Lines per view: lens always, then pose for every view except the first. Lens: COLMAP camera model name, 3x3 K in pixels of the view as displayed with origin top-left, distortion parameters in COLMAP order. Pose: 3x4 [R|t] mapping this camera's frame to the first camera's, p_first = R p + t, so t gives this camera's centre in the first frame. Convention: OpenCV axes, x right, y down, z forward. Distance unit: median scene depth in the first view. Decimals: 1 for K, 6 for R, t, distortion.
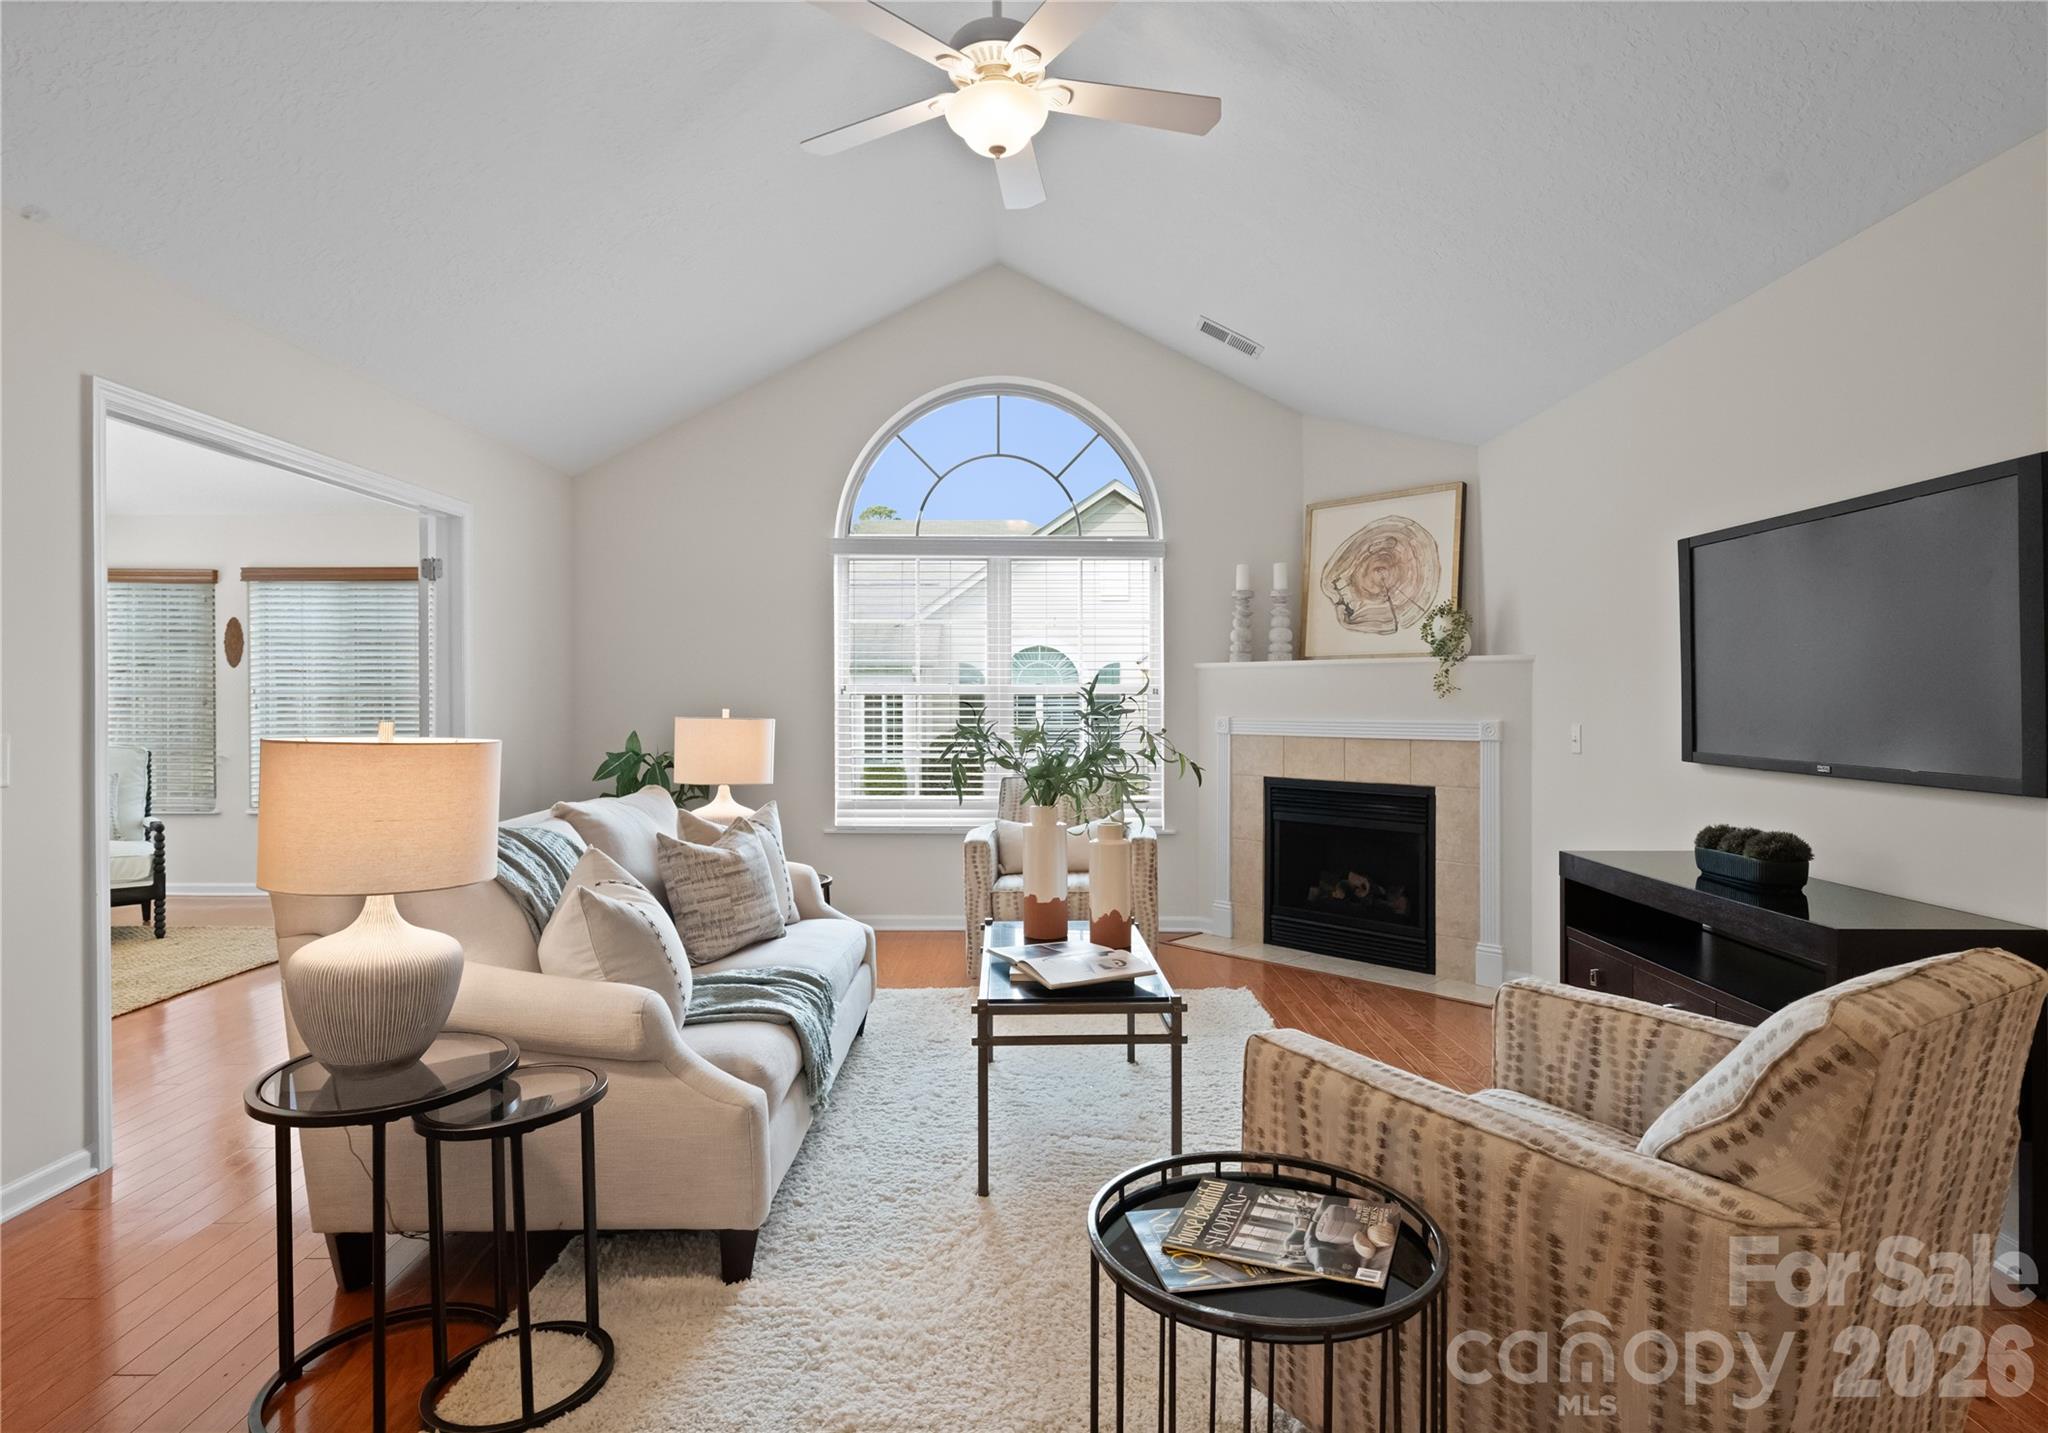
lens RADIAL K [[1082.4, 0, 1015.6], [0, 1082.4, 706.8], [0, 0, 1]] dist [-0.002324, -0.001246]
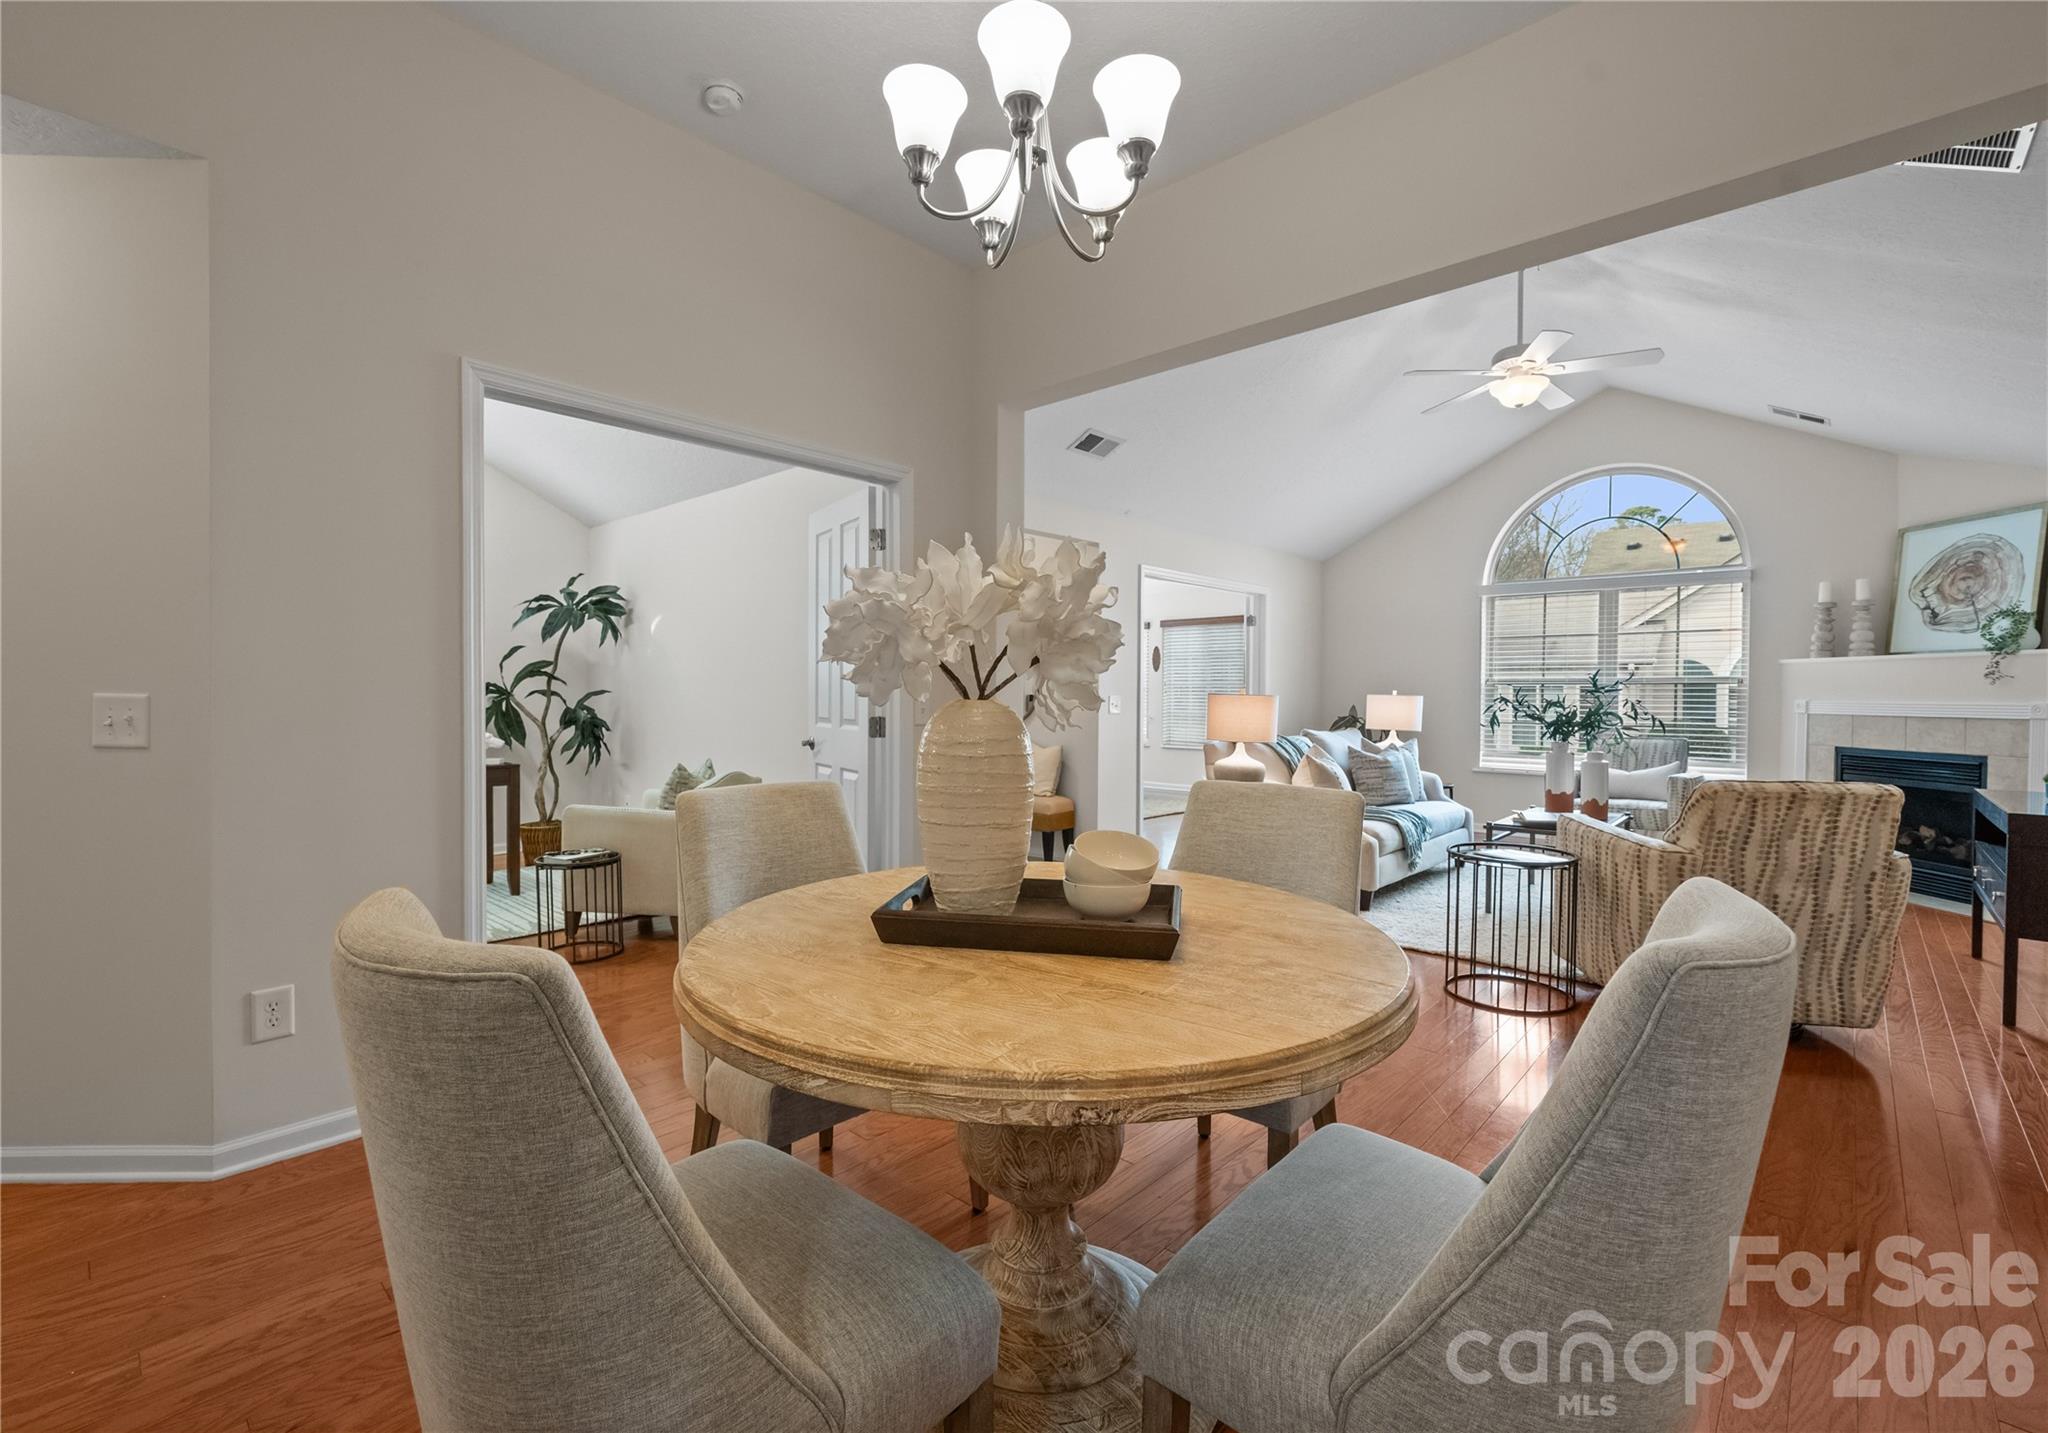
lens RADIAL K [[890.3, 0, 1024.0], [0, 890.3, 716.5], [0, 0, 1]] dist [-0.000110, 0.000127]
pose [[0.742497, 0.022238, -0.669481, 0.360580], [-0.009966, 0.999705, 0.022155, 0.024319], [0.669776, -0.009778, 0.742499, -0.718524]]
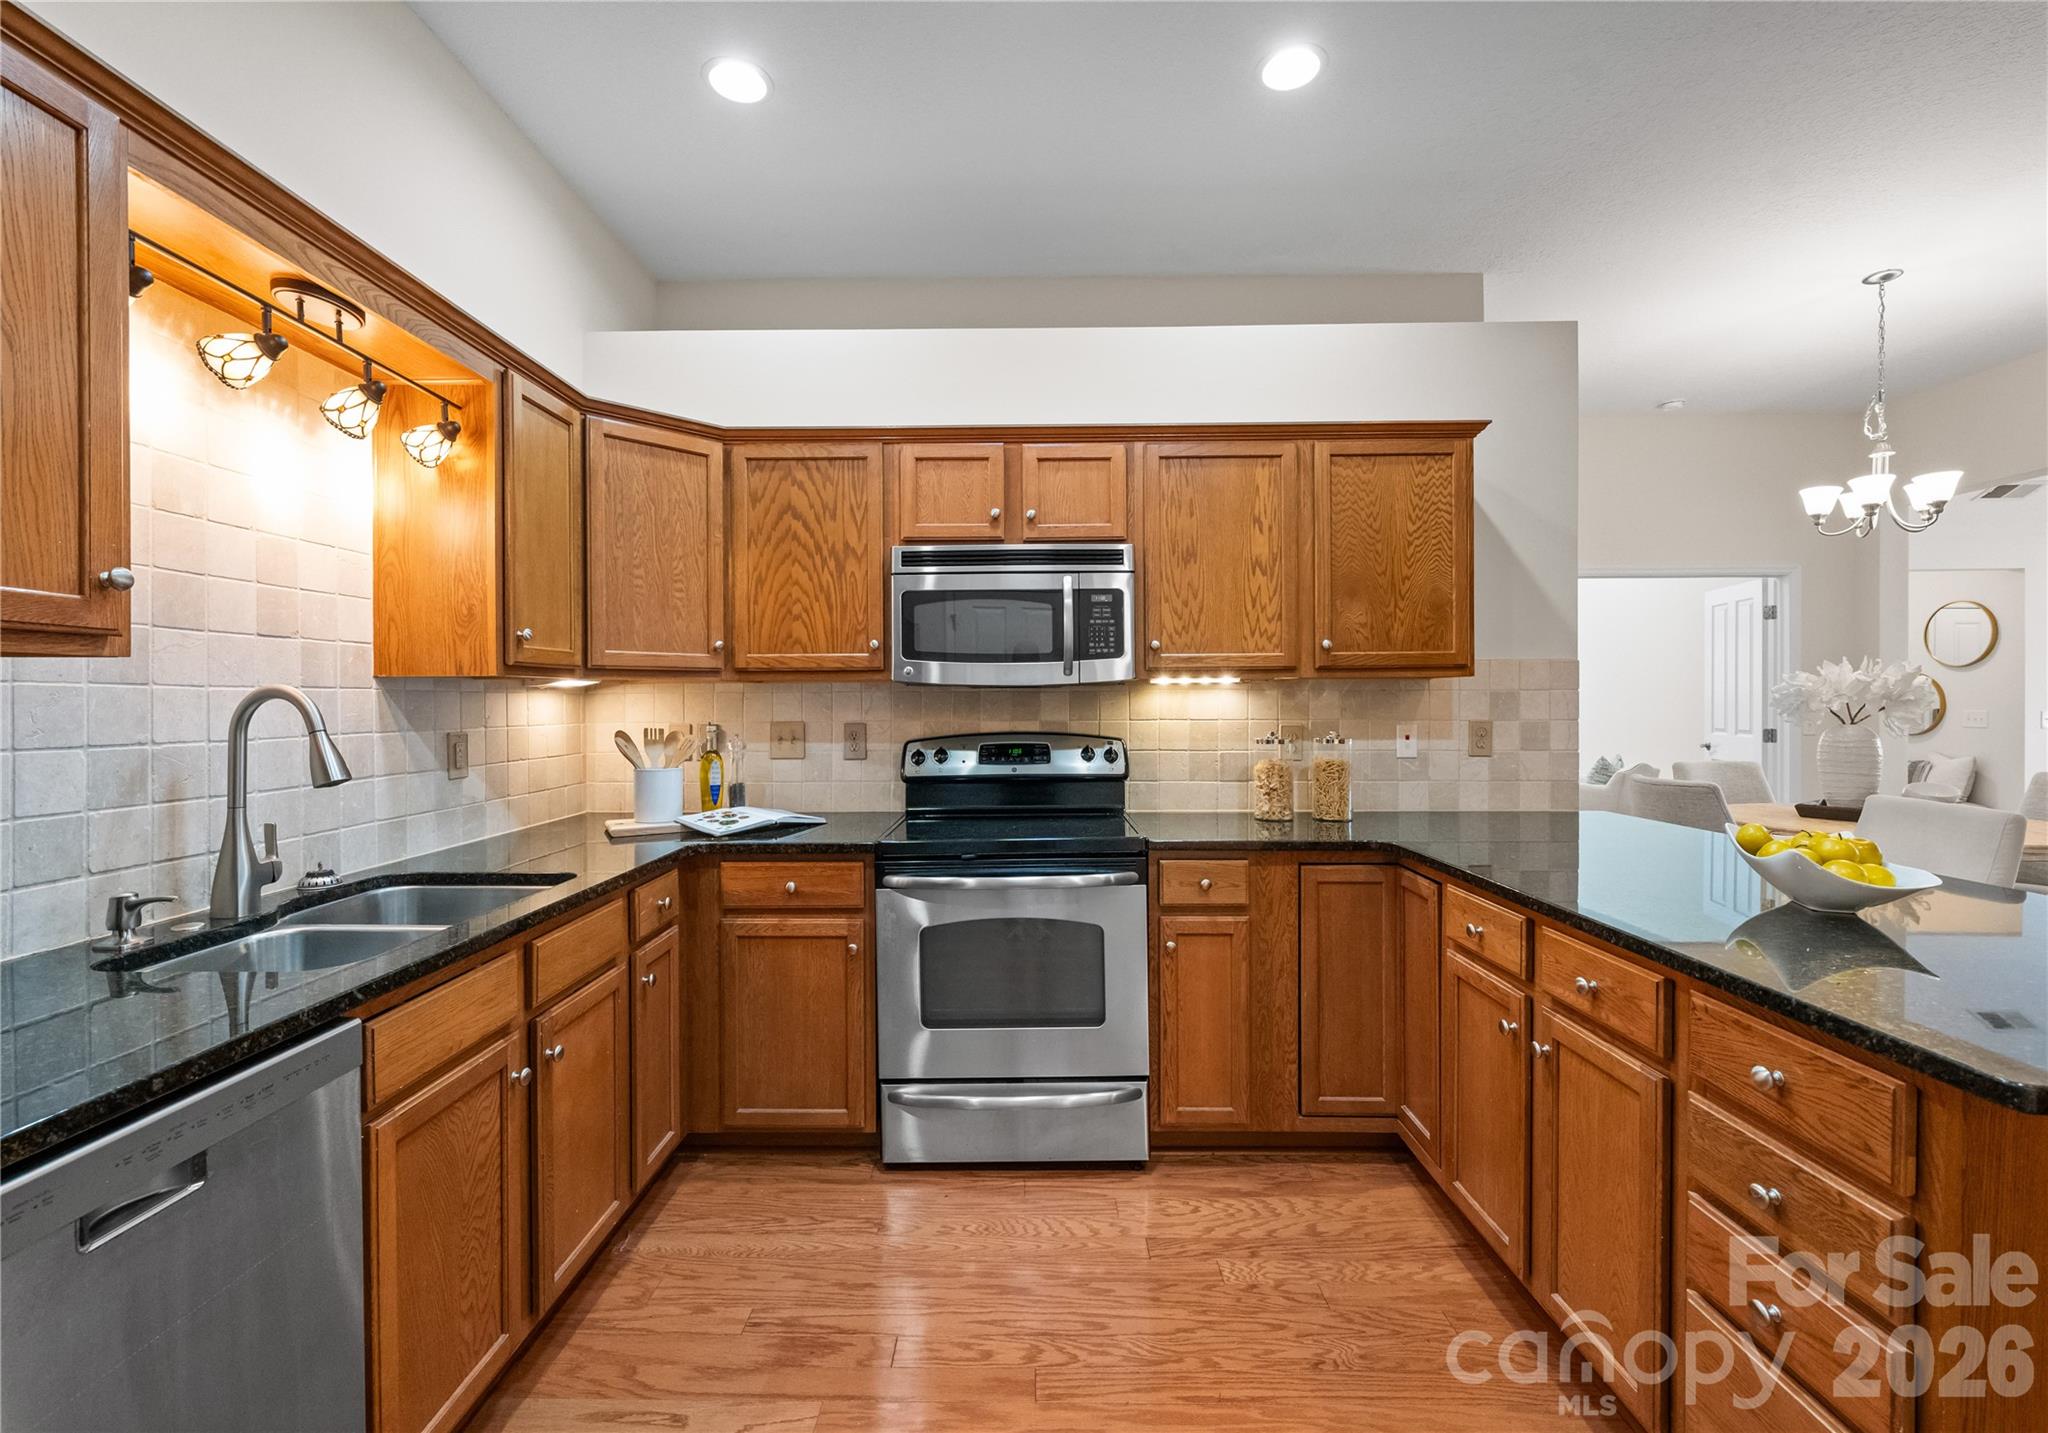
lens RADIAL K [[868.6, 0, 1023.1], [0, 868.6, 703.9], [0, 0, 1]] dist [0.000271, -0.000091]
pose [[0.002730, 0.007028, -0.999972, 1.113703], [-0.001077, 0.999975, 0.007025, -0.006041], [0.999996, 0.001057, 0.002737, -1.426612]]
